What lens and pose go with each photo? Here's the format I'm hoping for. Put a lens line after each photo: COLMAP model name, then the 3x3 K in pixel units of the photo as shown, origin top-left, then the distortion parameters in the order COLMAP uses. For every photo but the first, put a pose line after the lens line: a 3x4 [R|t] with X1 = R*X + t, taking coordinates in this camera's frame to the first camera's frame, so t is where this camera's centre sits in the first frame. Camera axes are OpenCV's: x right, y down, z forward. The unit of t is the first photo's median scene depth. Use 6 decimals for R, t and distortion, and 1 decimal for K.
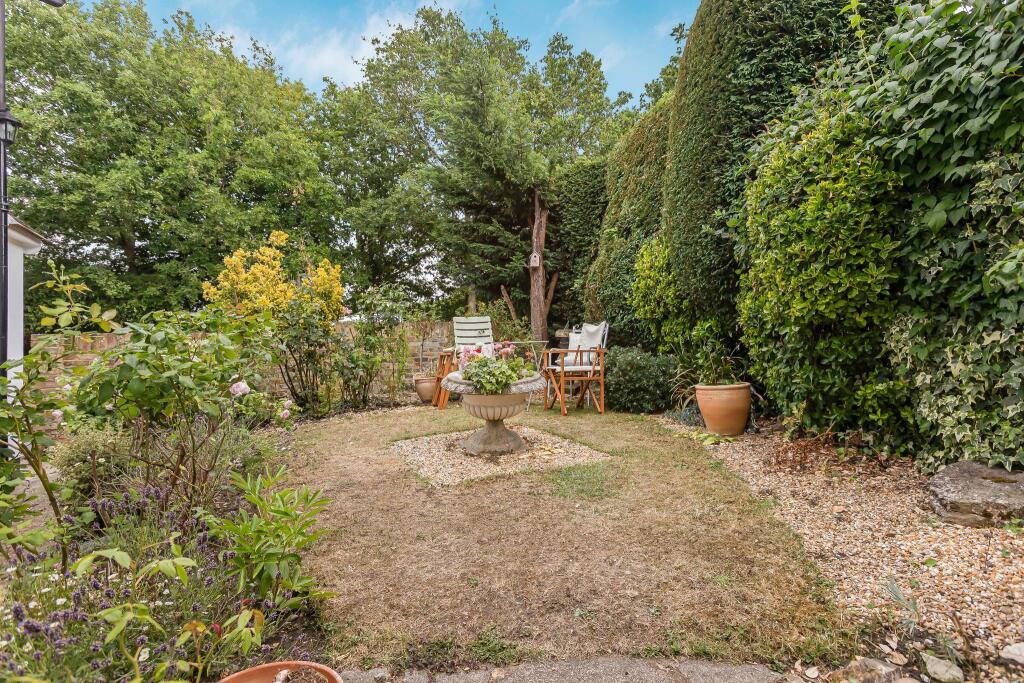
lens RADIAL K [[523.1, 0, 512.0], [0, 523.1, 341.5], [0, 0, 1]] dist [0.026549, -0.000513]
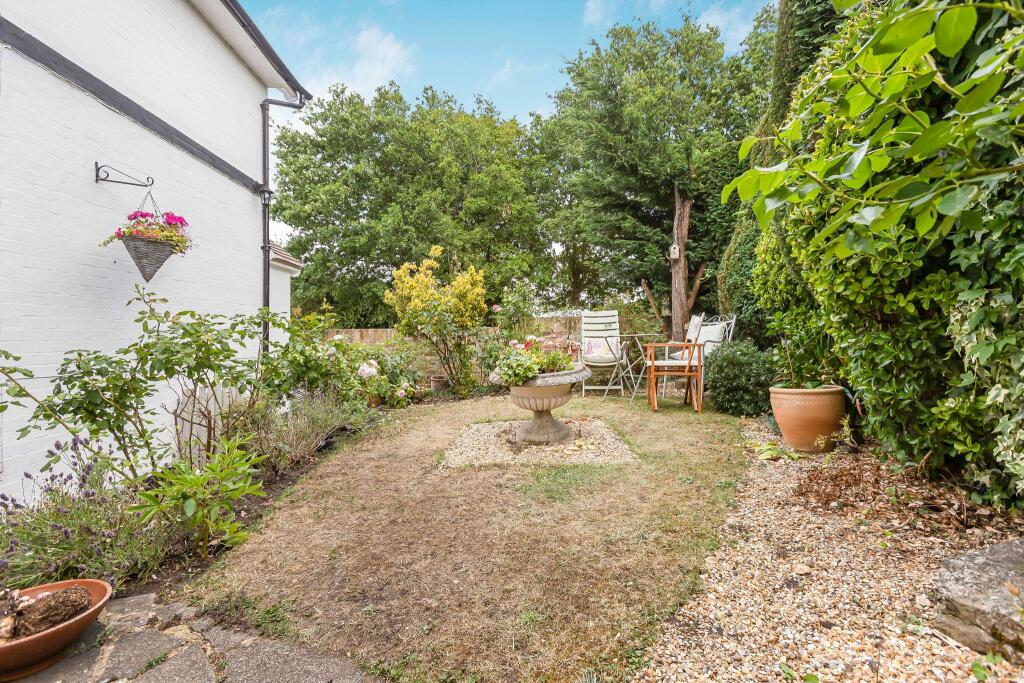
lens RADIAL K [[462.8, 0, 512.0], [0, 462.8, 341.5], [0, 0, 1]] dist [0.012479, 0.000078]
pose [[0.893386, 0.006582, -0.449242, 0.174457], [0.000699, 0.999871, 0.016040, -0.000880], [0.449290, -0.014644, 0.893266, 0.084084]]
